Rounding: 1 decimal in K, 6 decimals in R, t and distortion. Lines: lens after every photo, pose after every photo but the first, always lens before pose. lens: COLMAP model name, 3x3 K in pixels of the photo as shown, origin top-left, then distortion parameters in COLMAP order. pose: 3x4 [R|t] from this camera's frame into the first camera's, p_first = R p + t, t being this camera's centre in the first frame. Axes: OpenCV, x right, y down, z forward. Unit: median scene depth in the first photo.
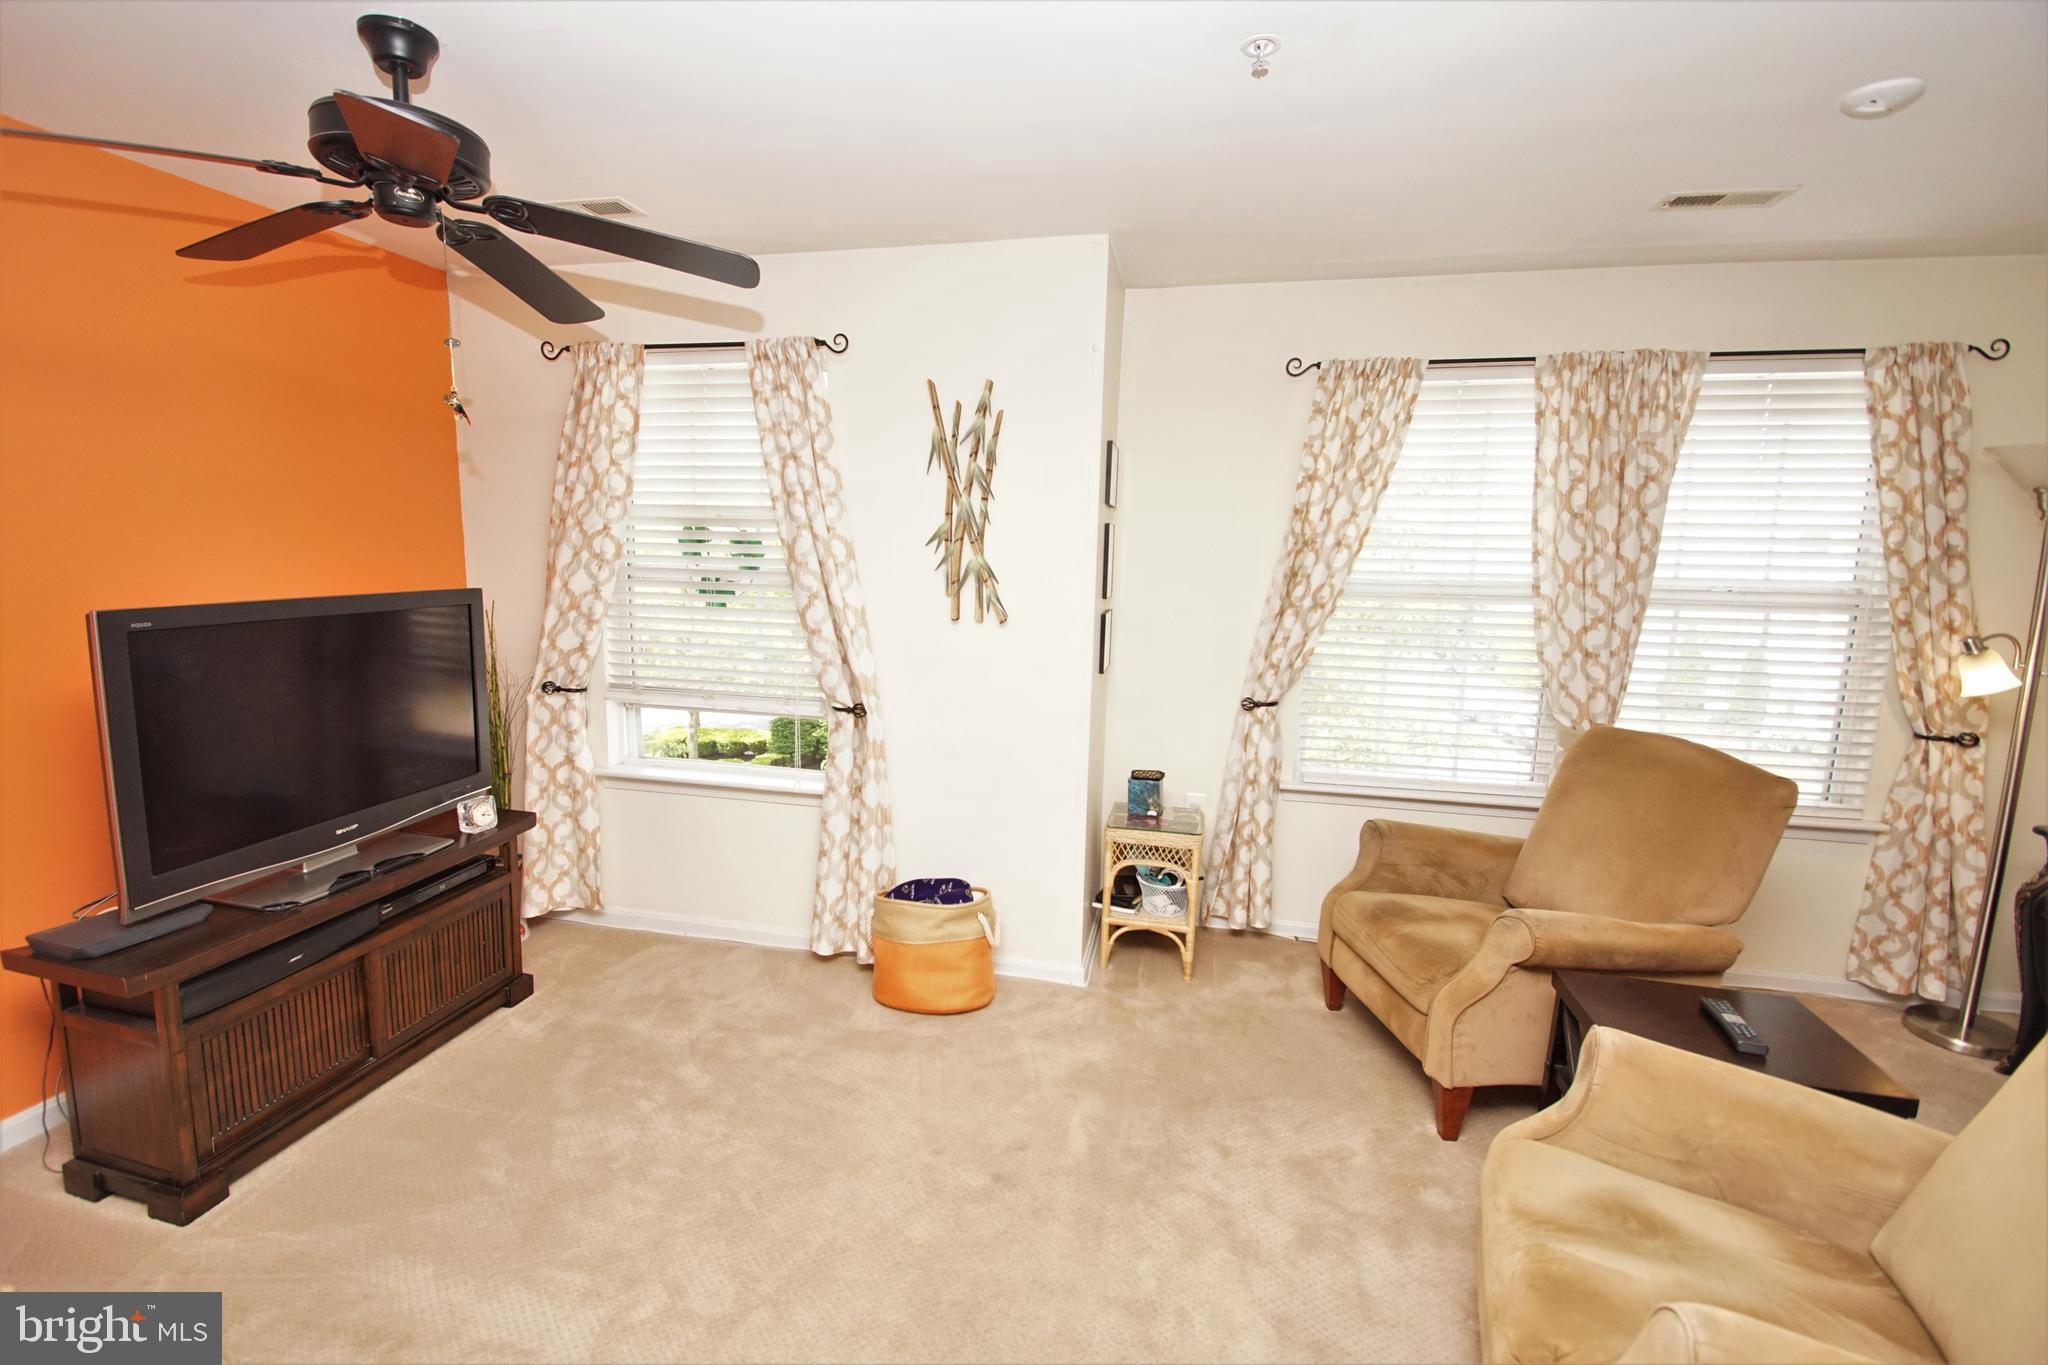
lens RADIAL K [[912.8, 0, 1003.9], [0, 912.8, 684.0], [0, 0, 1]] dist [0.004437, -0.010778]
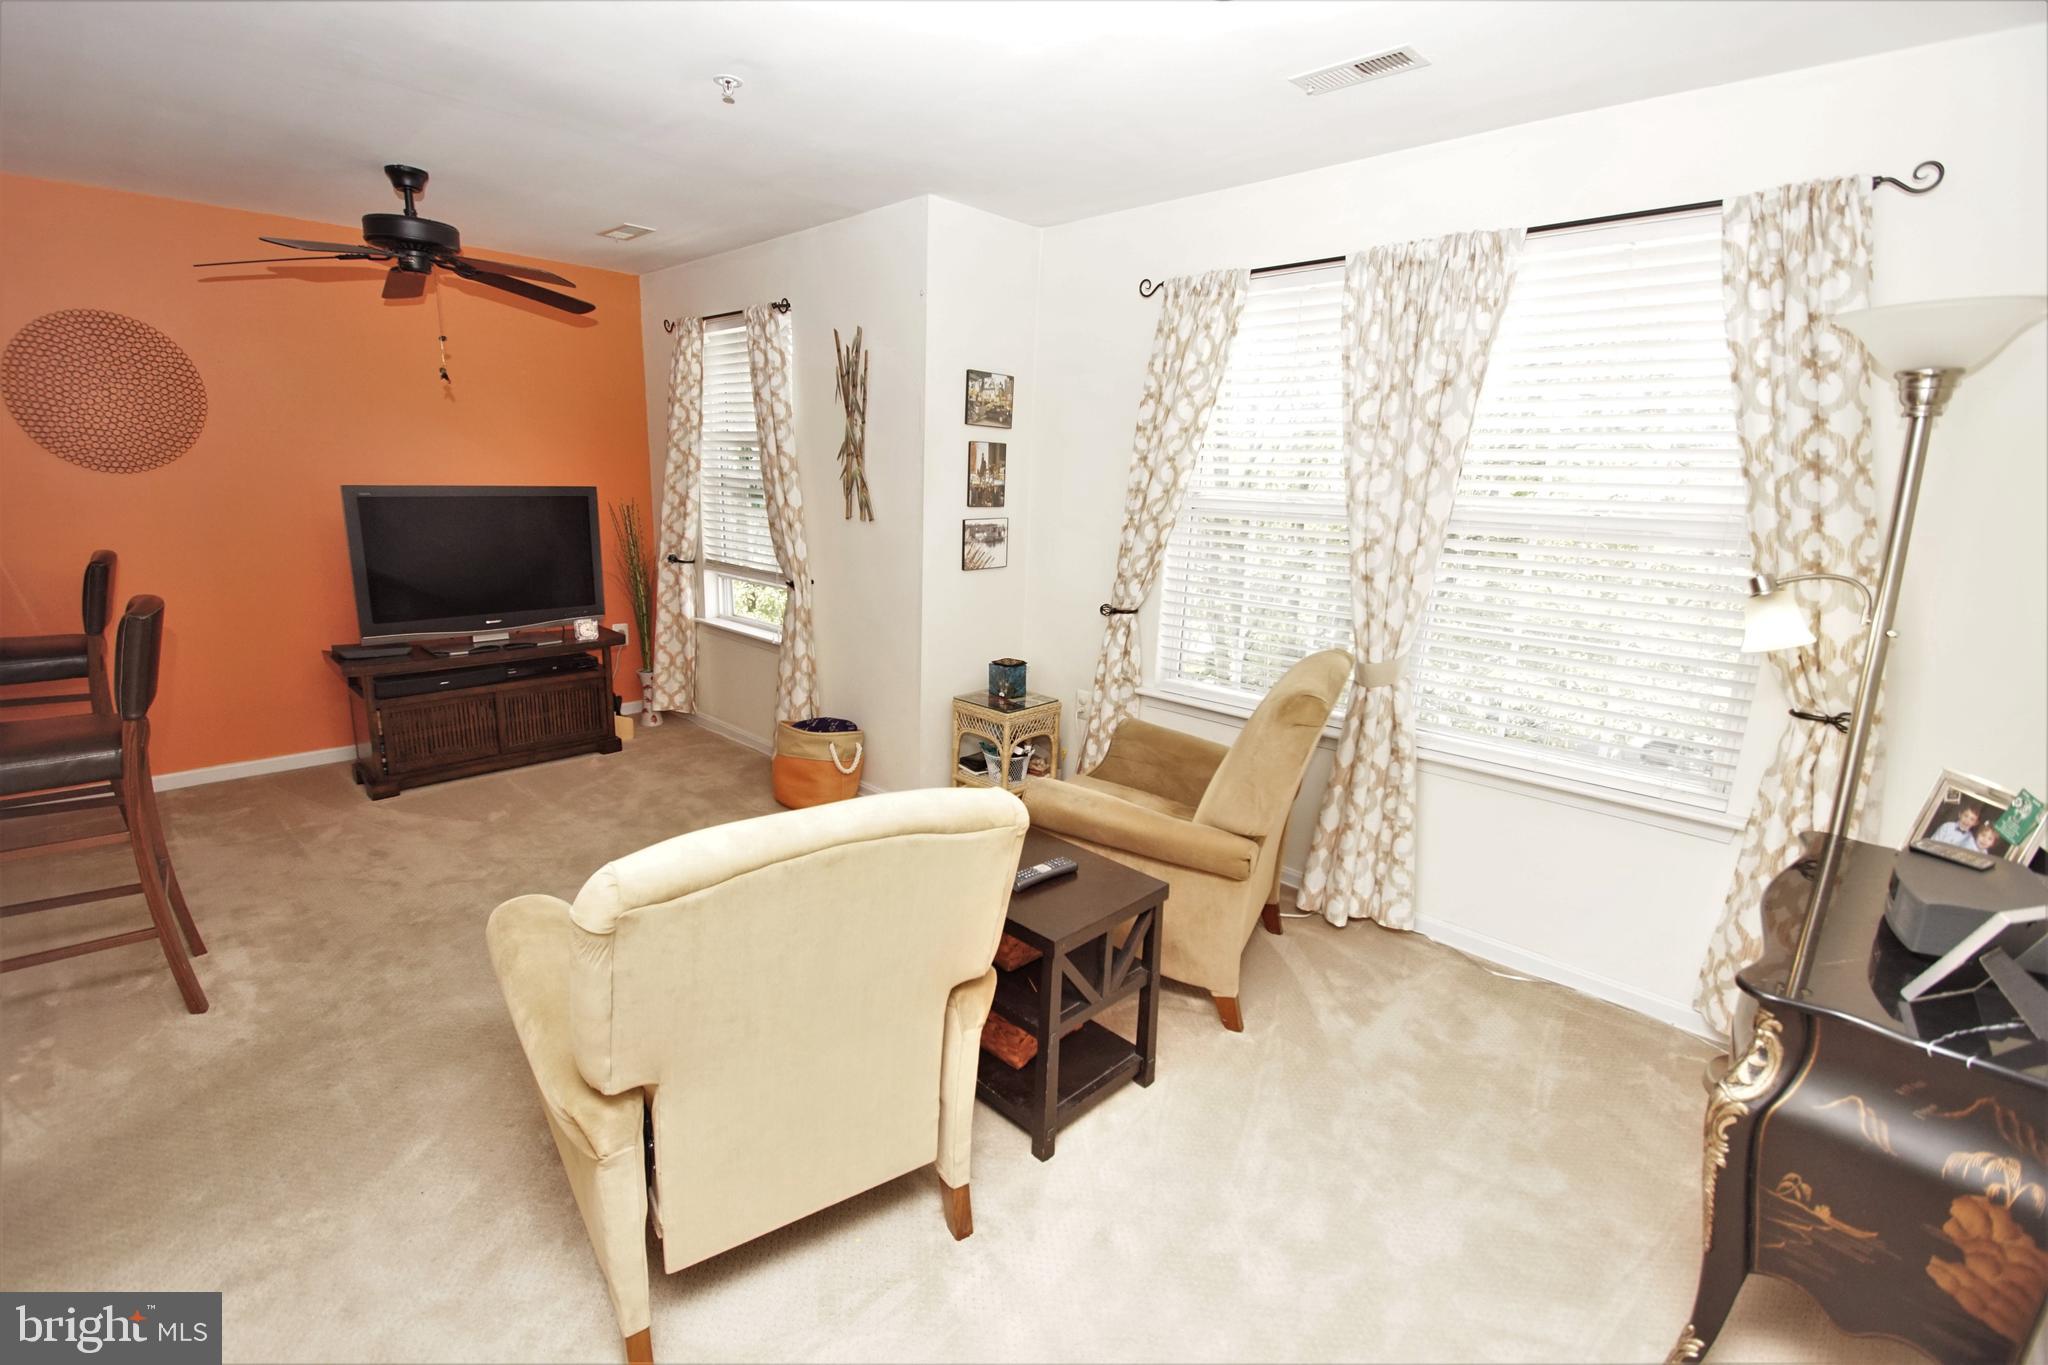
lens RADIAL K [[912.8, 0, 996.3], [0, 912.8, 681.8], [0, 0, 1]] dist [0.004437, -0.010778]
pose [[0.850809, 0.123949, -0.510647, 0.813679], [-0.091391, 0.991876, 0.088488, 0.025607], [0.517466, -0.028618, 0.855225, 0.001307]]
